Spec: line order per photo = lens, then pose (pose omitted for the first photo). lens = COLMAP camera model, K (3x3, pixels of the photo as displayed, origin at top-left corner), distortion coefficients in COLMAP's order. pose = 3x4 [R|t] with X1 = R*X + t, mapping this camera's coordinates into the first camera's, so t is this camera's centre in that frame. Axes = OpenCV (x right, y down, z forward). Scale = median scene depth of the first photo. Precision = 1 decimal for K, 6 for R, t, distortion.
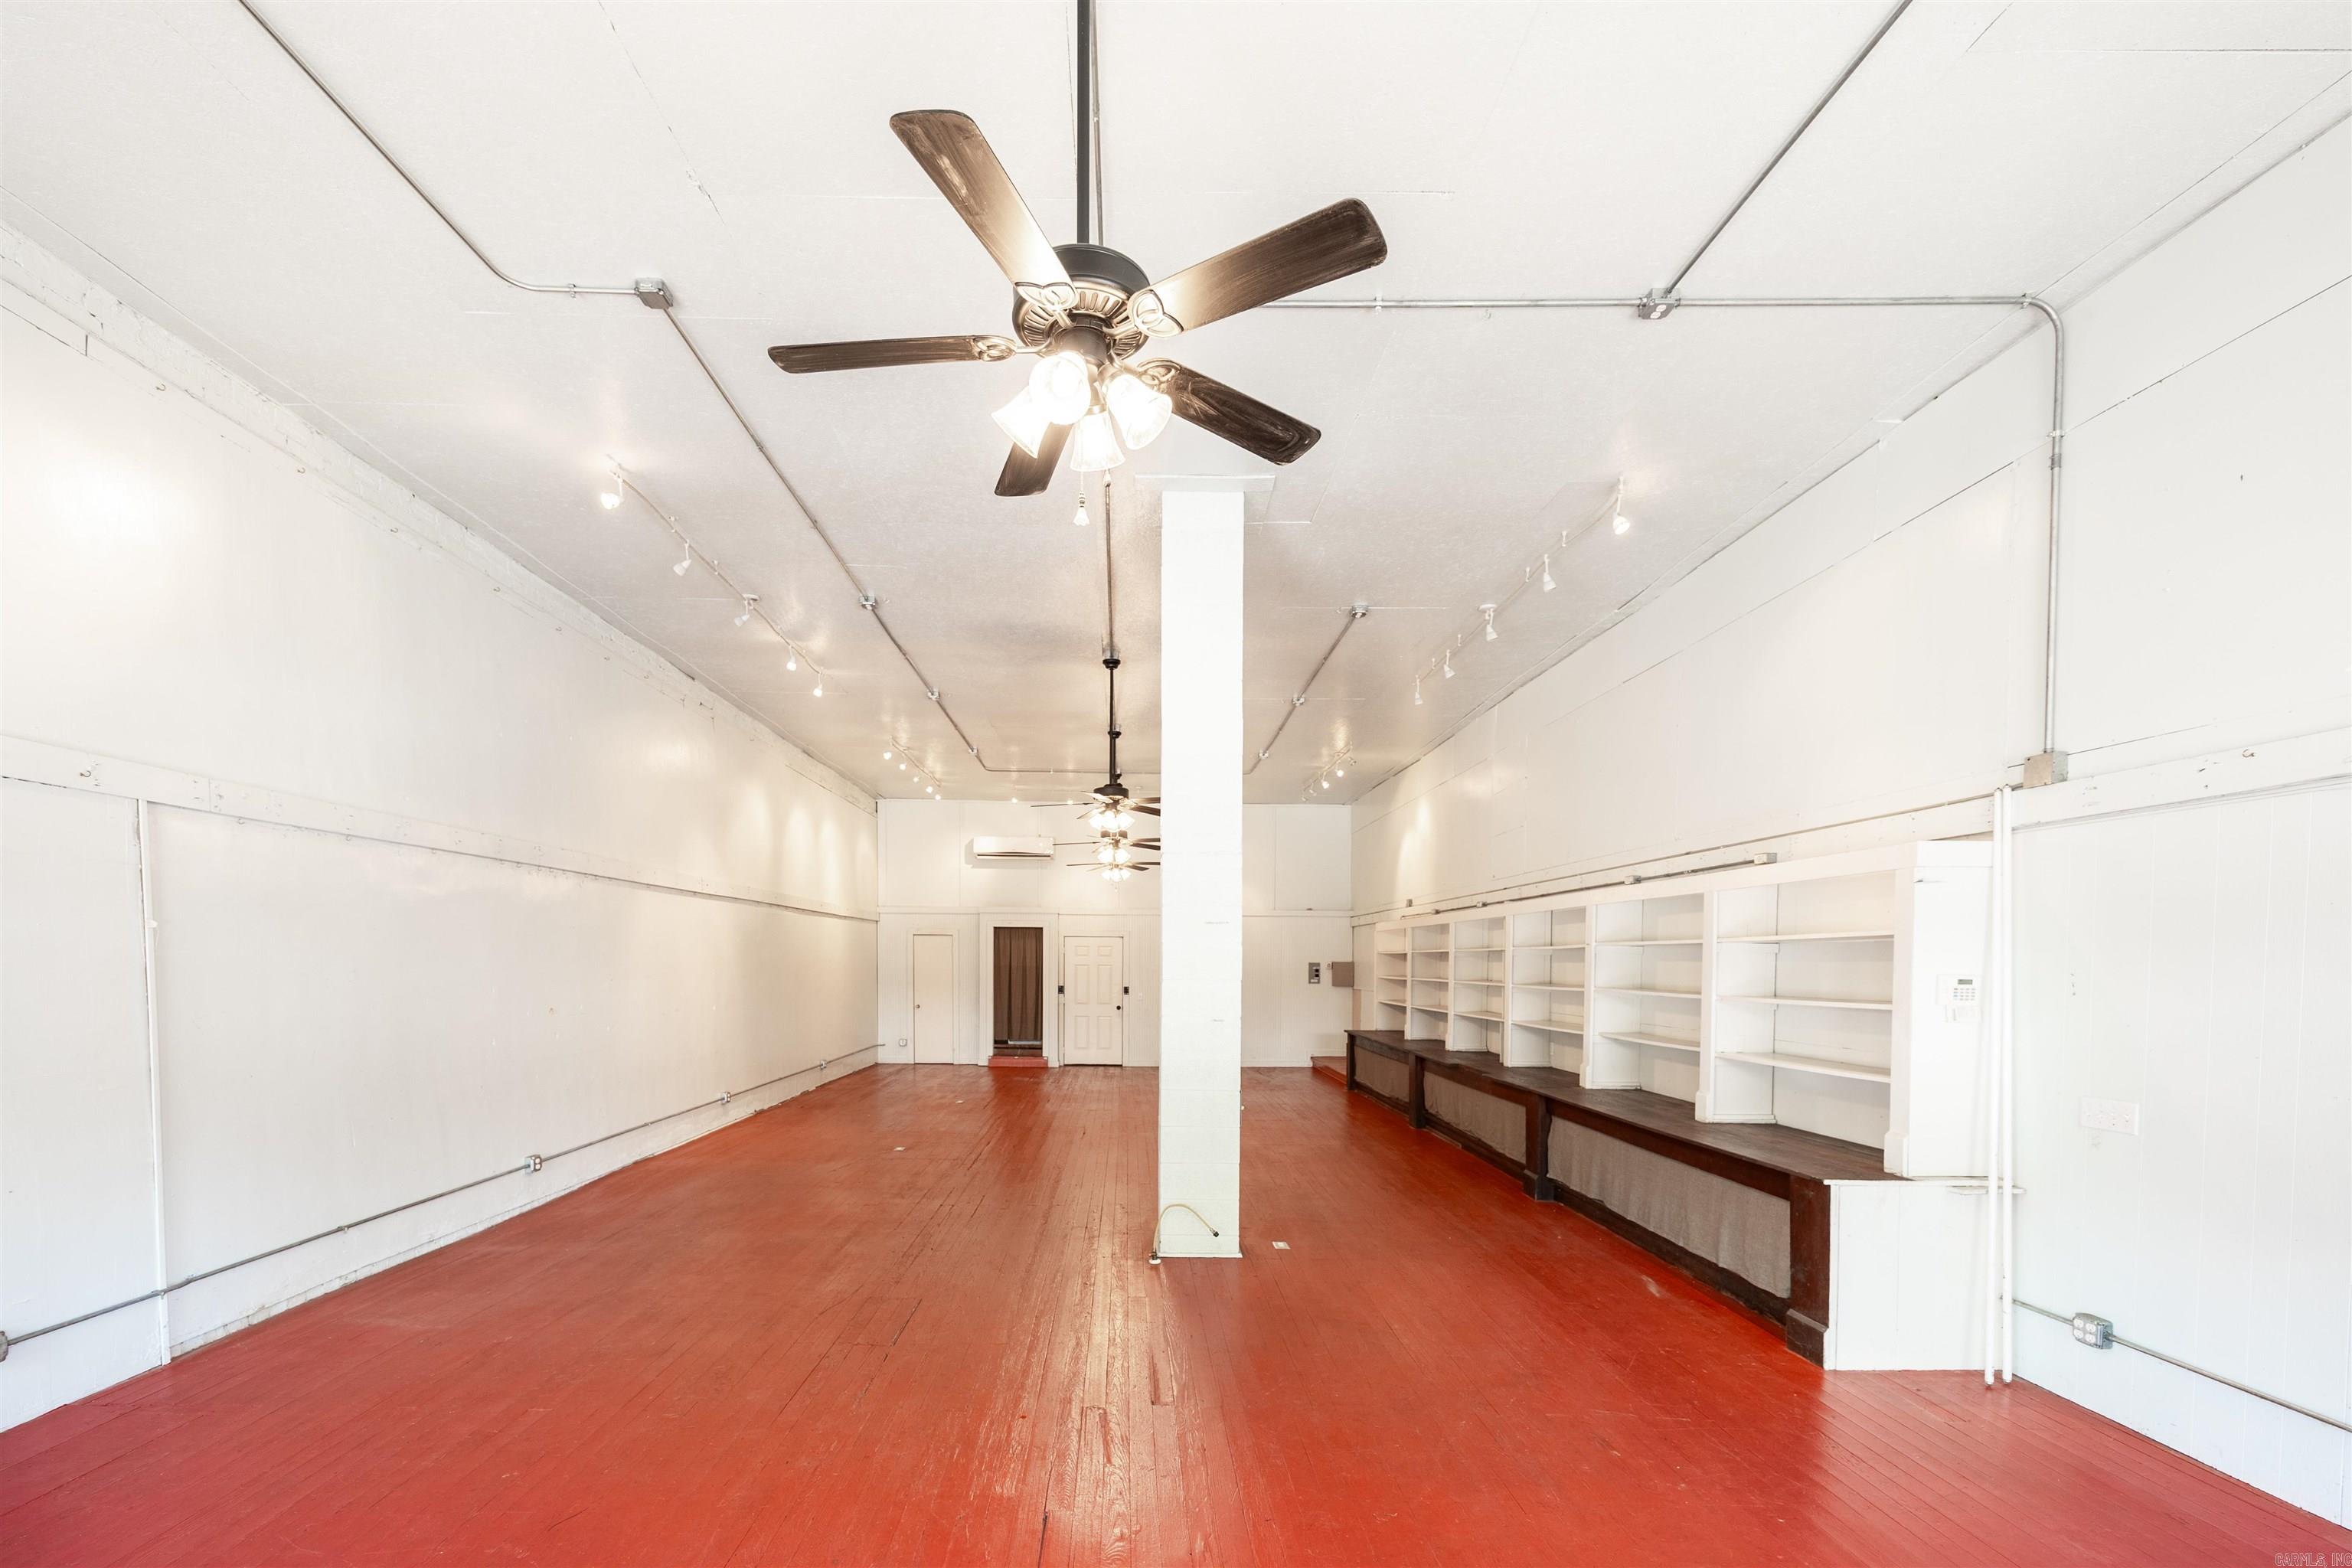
lens RADIAL K [[925.6, 0, 1172.3], [0, 925.6, 985.3], [0, 0, 1]] dist [-0.000300, 0.000134]
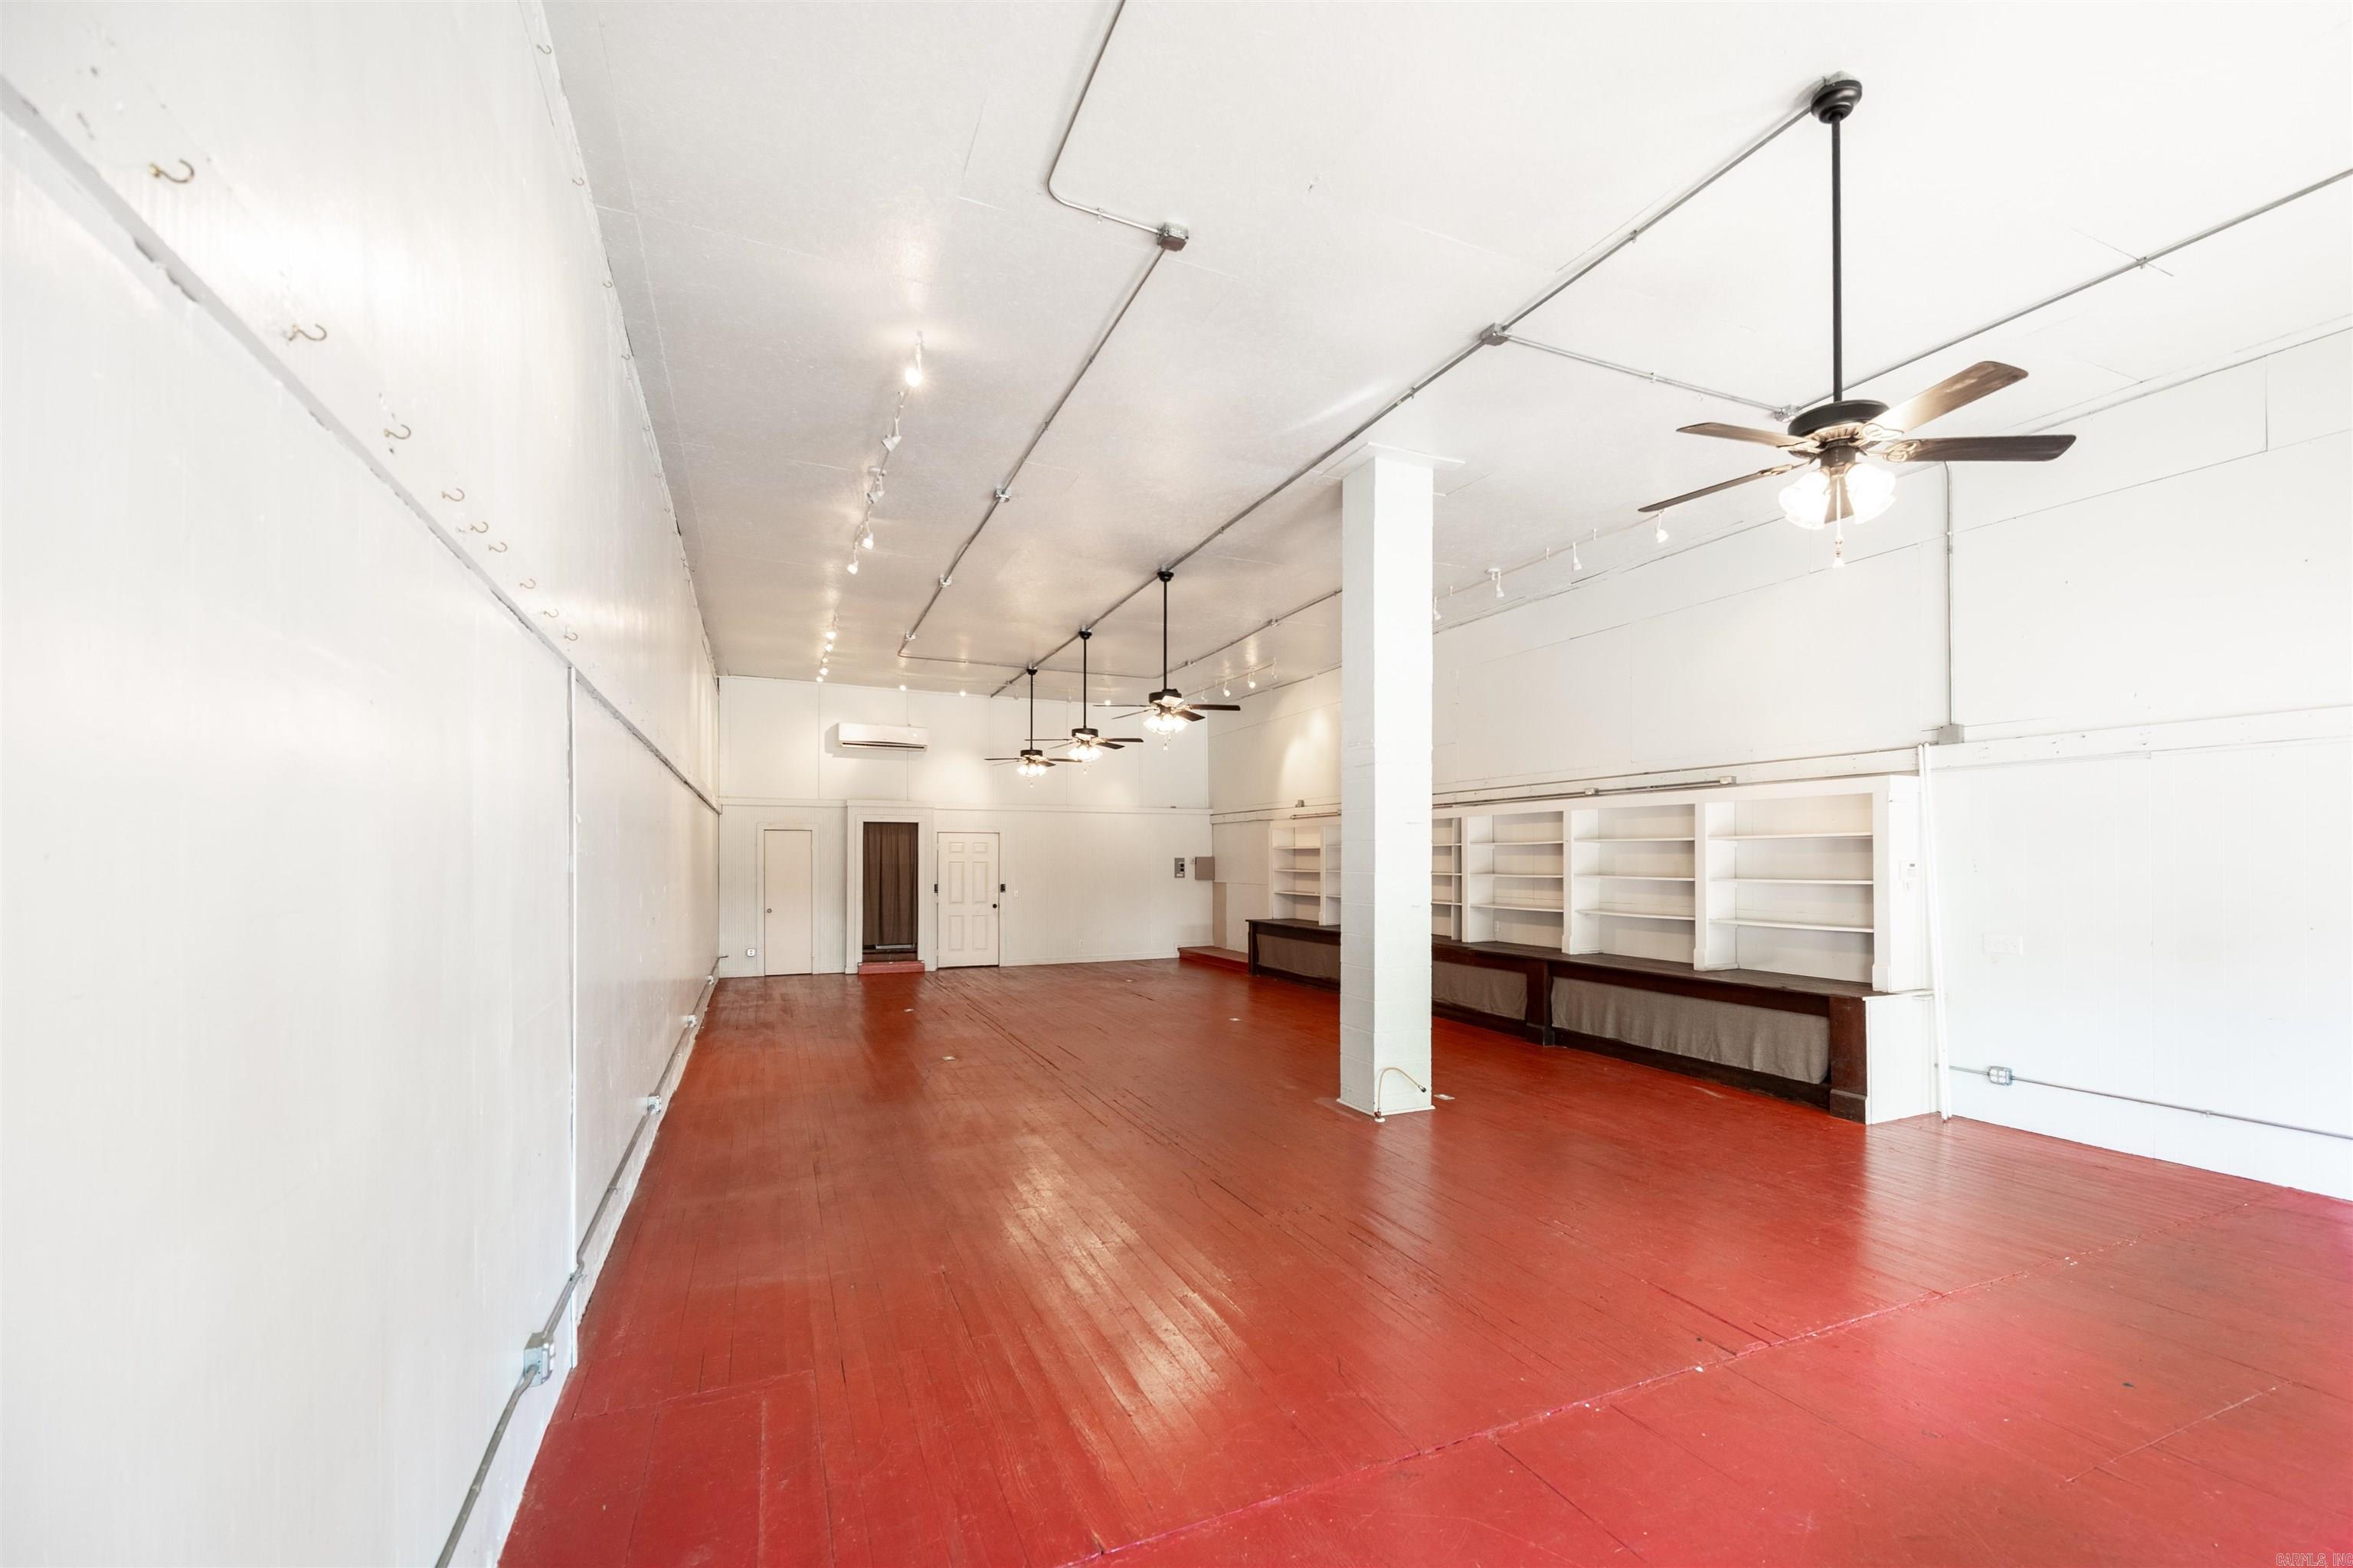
lens RADIAL K [[959.2, 0, 1177.2], [0, 959.2, 840.7], [0, 0, 1]] dist [0.001913, 0.000112]
pose [[0.914637, -0.000710, 0.404275, -0.371783], [0.018067, 0.999071, -0.039122, -0.001621], [-0.403872, 0.043087, 0.913800, 0.004142]]
